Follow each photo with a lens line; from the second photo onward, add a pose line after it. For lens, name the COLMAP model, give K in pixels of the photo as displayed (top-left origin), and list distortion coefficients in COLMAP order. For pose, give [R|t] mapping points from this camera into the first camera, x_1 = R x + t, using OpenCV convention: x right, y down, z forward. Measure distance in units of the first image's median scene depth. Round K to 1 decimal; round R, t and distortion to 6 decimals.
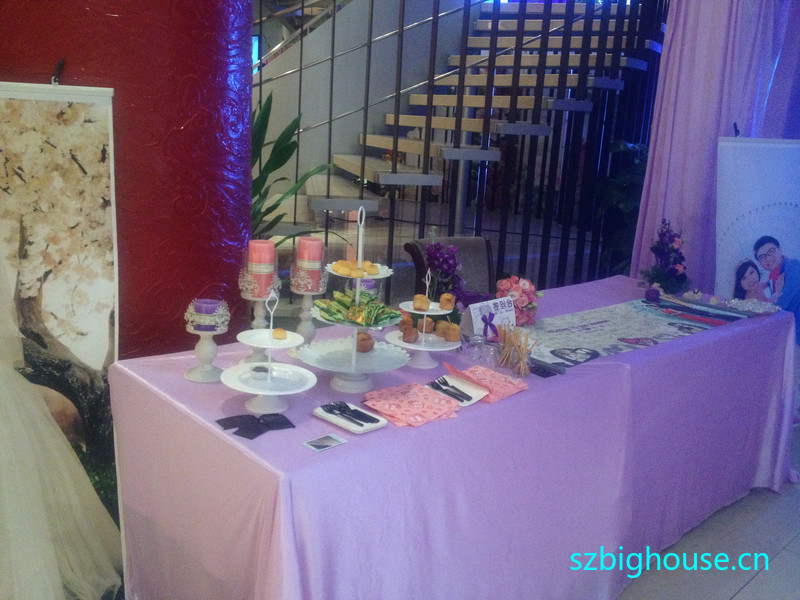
lens RADIAL K [[755.6, 0, 400.0], [0, 755.6, 300.0], [0, 0, 1]] dist [0.111605, -0.220670]
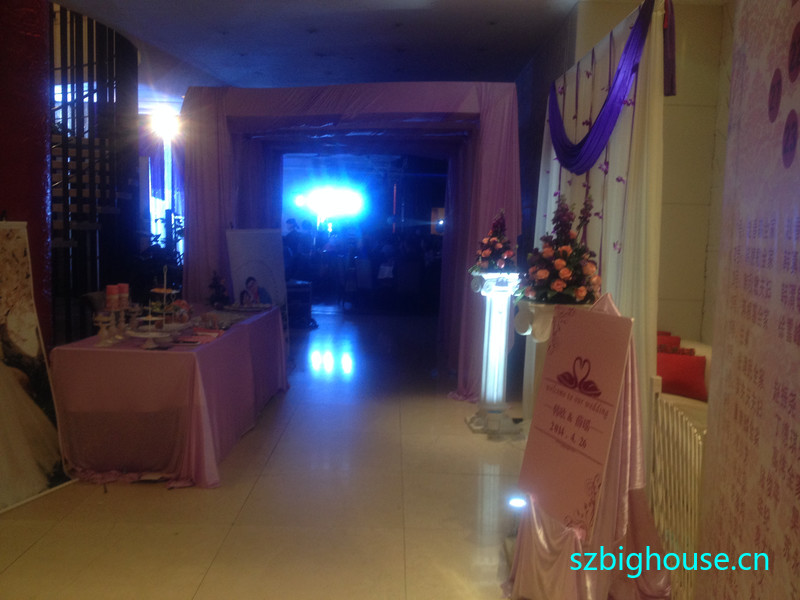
lens RADIAL K [[755.6, 0, 400.0], [0, 755.6, 300.0], [0, 0, 1]] dist [0.111605, -0.220670]
pose [[0.694389, -0.107252, 0.711562, -1.169491], [0.179216, 0.983449, -0.026657, 0.173748], [-0.696926, 0.146034, 0.702117, -1.151186]]
